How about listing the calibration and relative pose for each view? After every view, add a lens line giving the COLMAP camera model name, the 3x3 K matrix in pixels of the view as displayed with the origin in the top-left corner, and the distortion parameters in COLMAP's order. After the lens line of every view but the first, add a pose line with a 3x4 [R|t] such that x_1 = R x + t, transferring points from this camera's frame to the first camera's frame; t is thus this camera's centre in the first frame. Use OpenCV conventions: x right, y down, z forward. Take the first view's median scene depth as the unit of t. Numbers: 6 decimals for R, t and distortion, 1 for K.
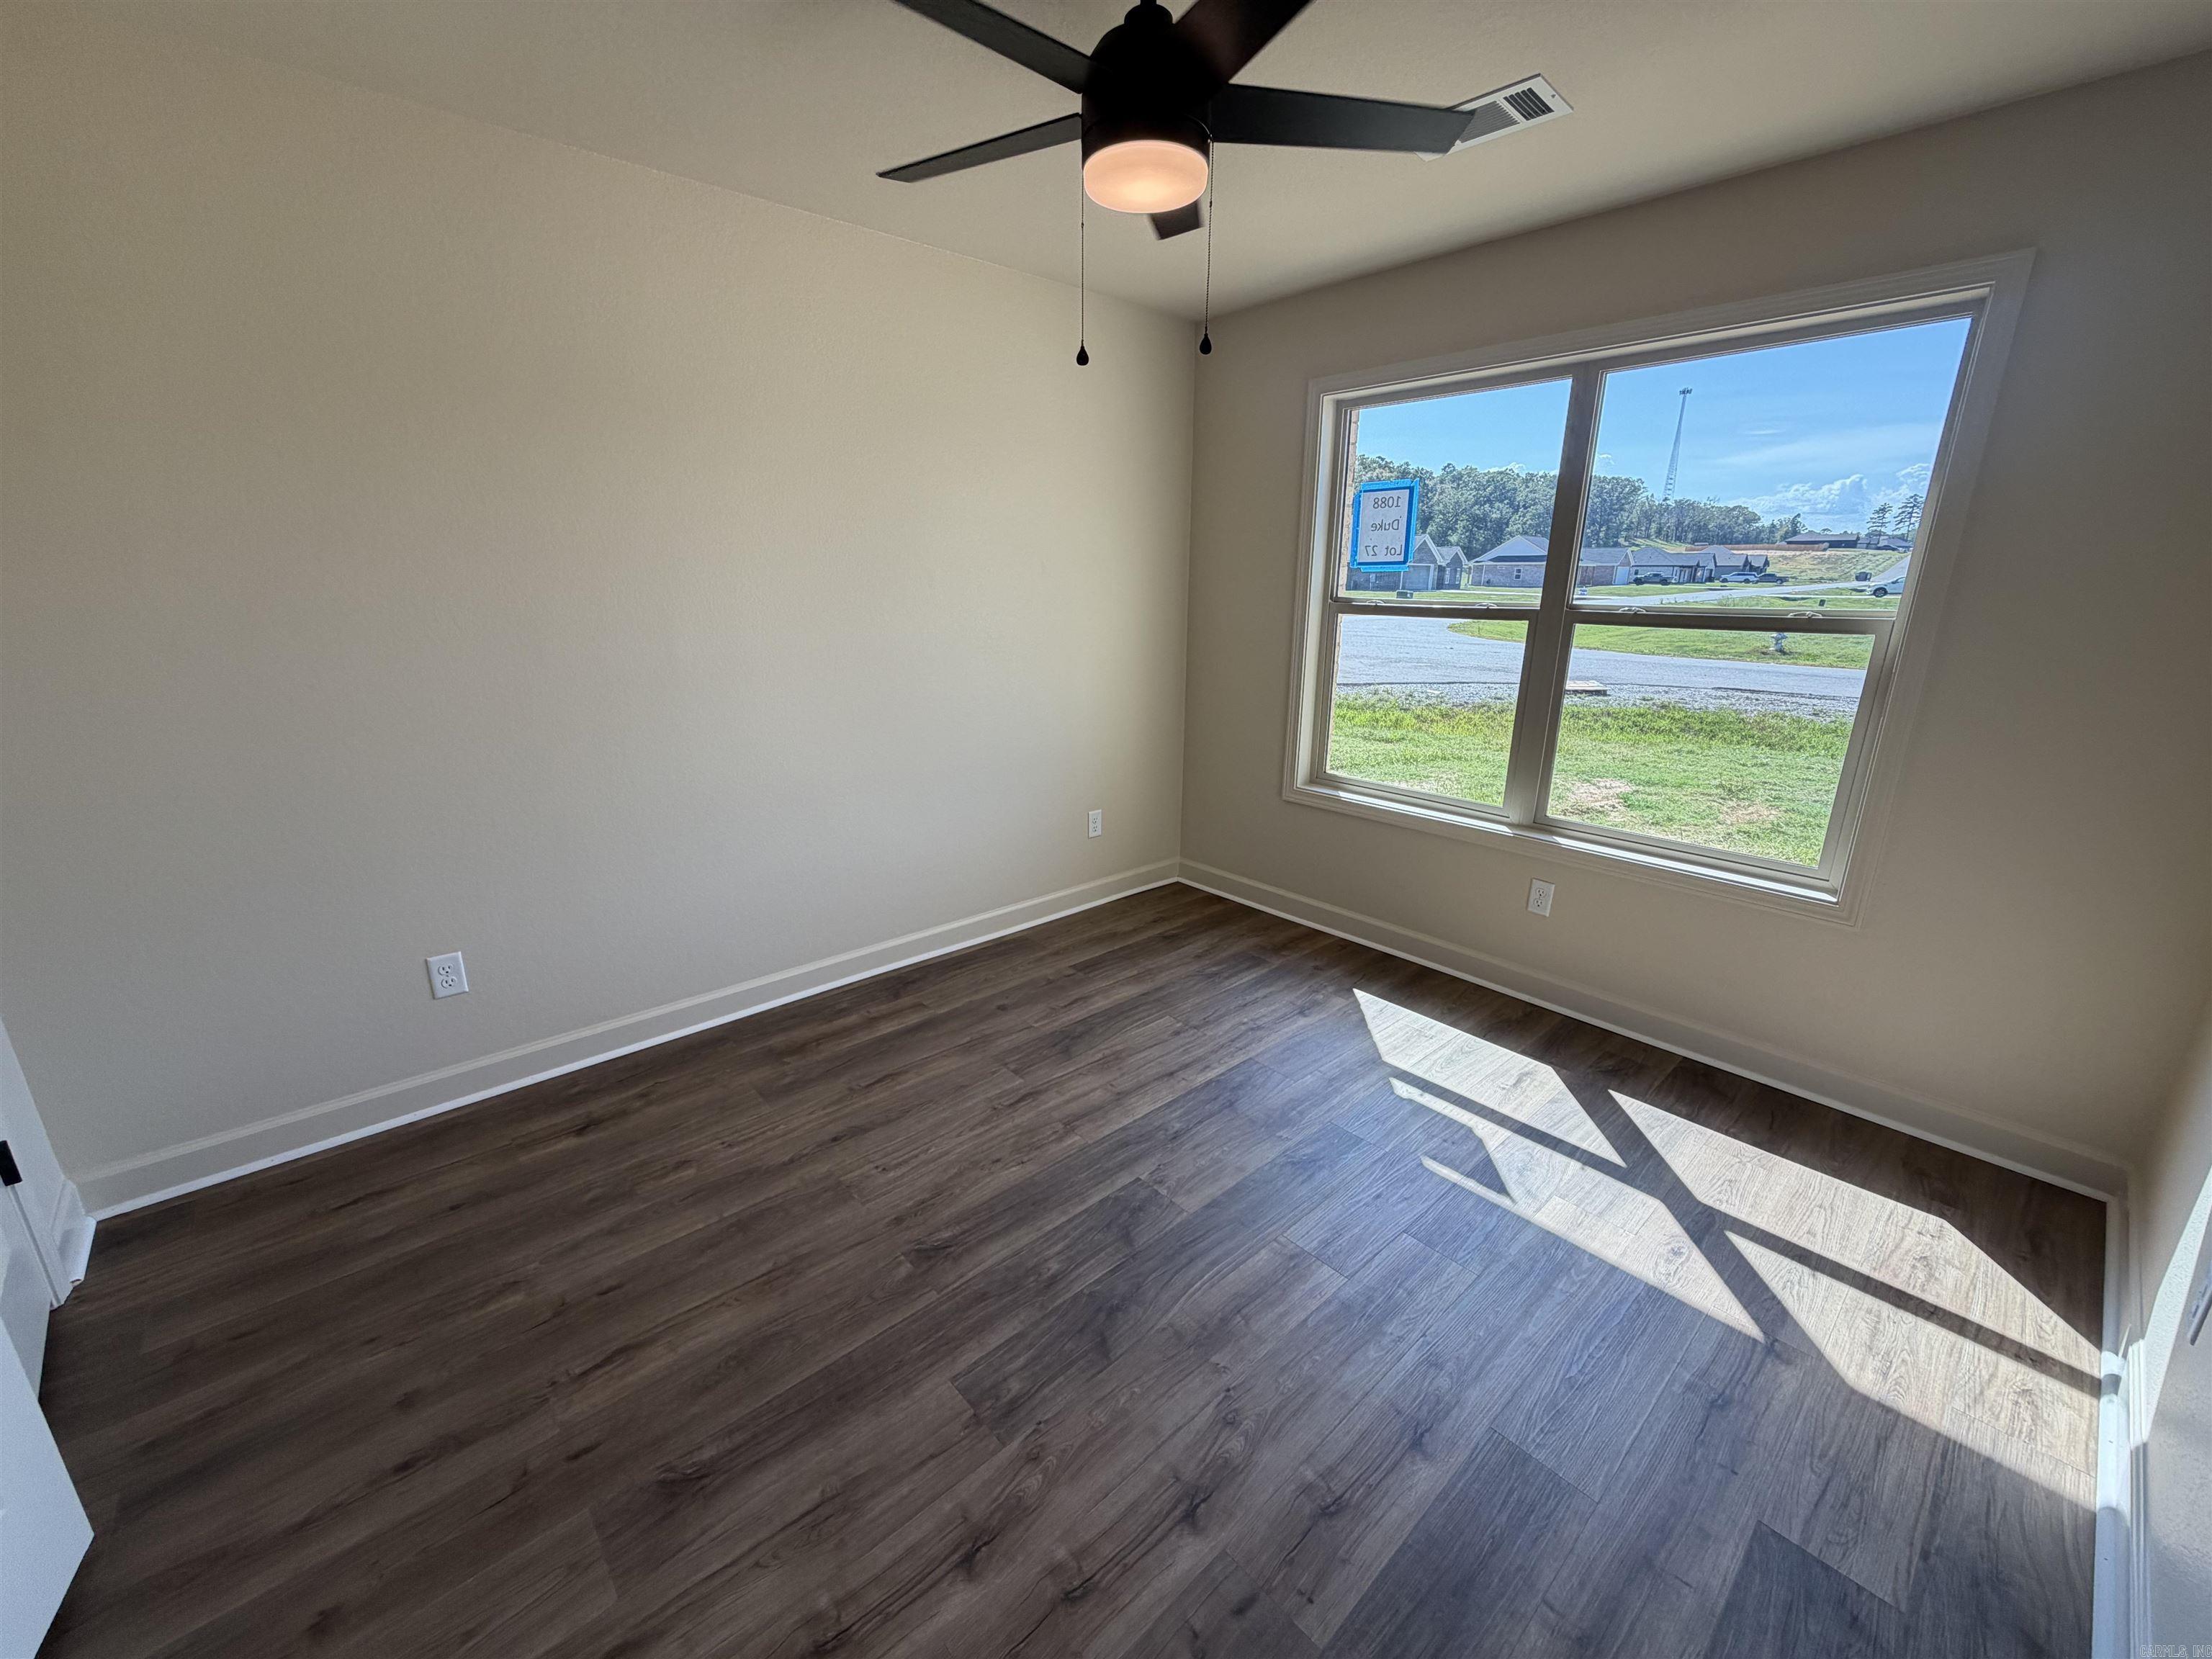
lens RADIAL K [[878.4, 0, 1101.0], [0, 878.4, 827.6], [0, 0, 1]] dist [-0.000220, 0.000593]
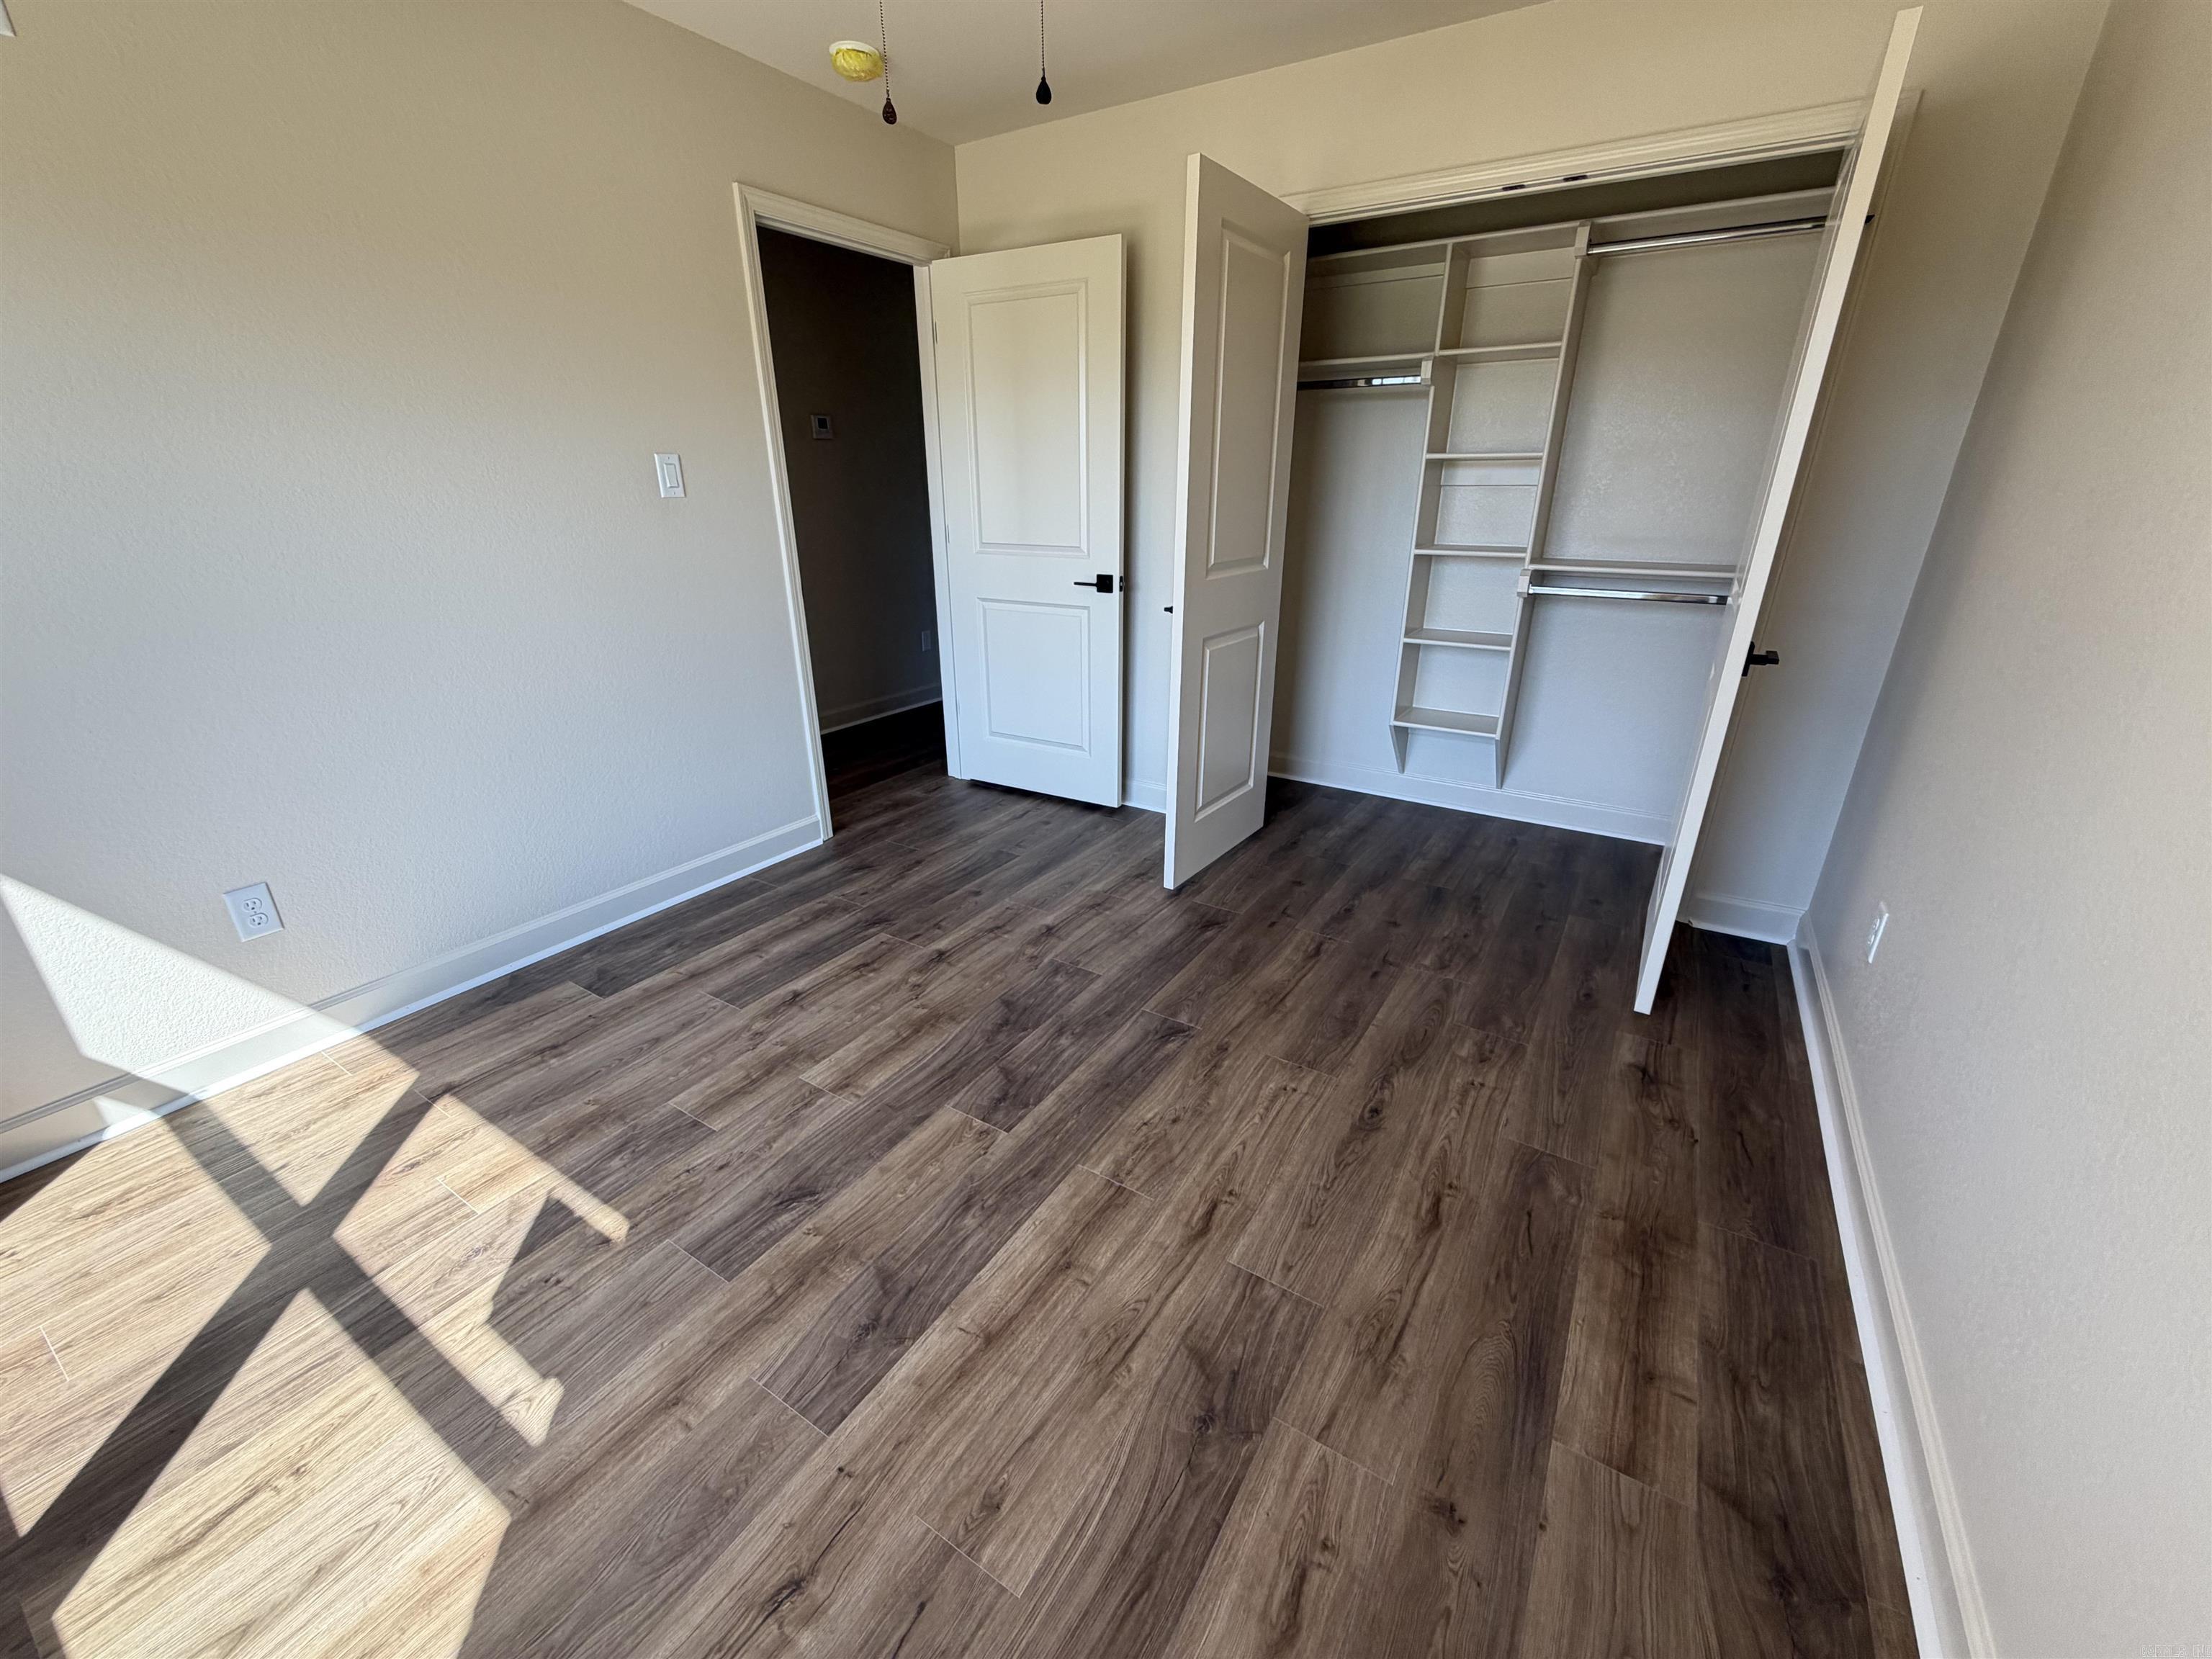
lens RADIAL K [[878.4, 0, 1101.0], [0, 878.4, 827.6], [0, 0, 1]] dist [-0.000220, 0.000593]
pose [[-0.961129, 0.098139, -0.258068, 0.148268], [-0.078831, 0.798244, 0.597153, -0.363688], [0.264605, 0.594285, -0.759479, 1.505652]]
